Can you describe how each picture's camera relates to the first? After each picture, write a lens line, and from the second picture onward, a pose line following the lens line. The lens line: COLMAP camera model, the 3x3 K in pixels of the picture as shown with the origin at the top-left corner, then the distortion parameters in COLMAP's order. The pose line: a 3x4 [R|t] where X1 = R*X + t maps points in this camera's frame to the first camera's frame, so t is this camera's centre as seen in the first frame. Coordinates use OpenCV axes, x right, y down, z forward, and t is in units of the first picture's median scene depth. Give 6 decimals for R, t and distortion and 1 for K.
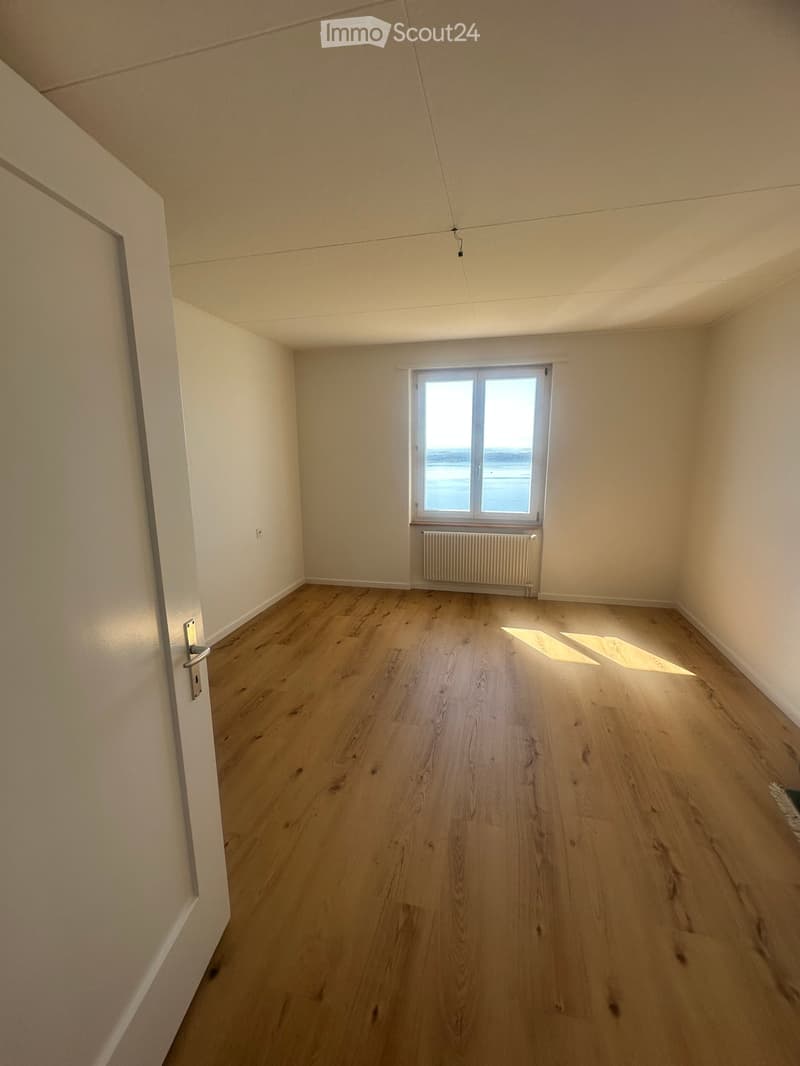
lens RADIAL K [[425.5, 0, 403.6], [0, 425.5, 532.6], [0, 0, 1]] dist [-0.004267, 0.000708]
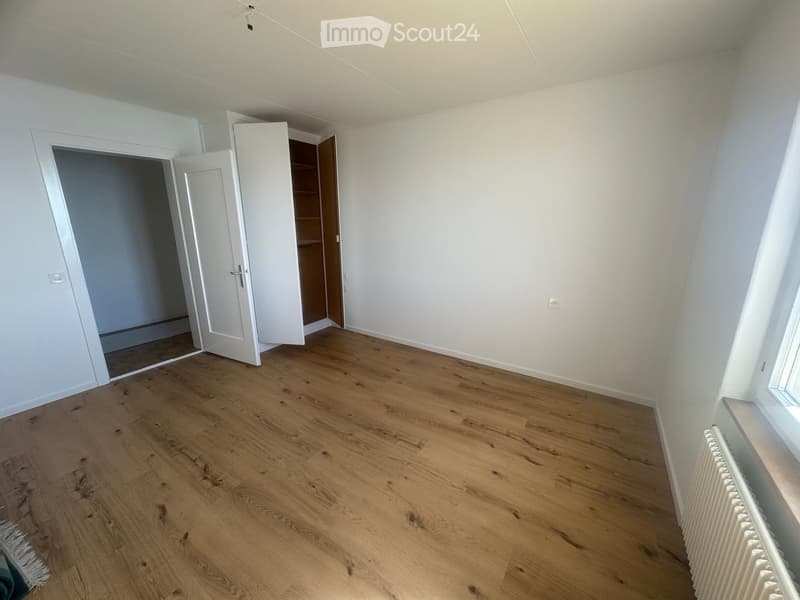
lens RADIAL K [[319.4, 0, 398.9], [0, 319.4, 300.9], [0, 0, 1]] dist [-0.004267, 0.000708]
pose [[-0.354848, 0.239457, -0.903739, 0.508414], [-0.177237, 0.931886, 0.316506, -0.200053], [0.917971, 0.272487, -0.288237, 1.020138]]
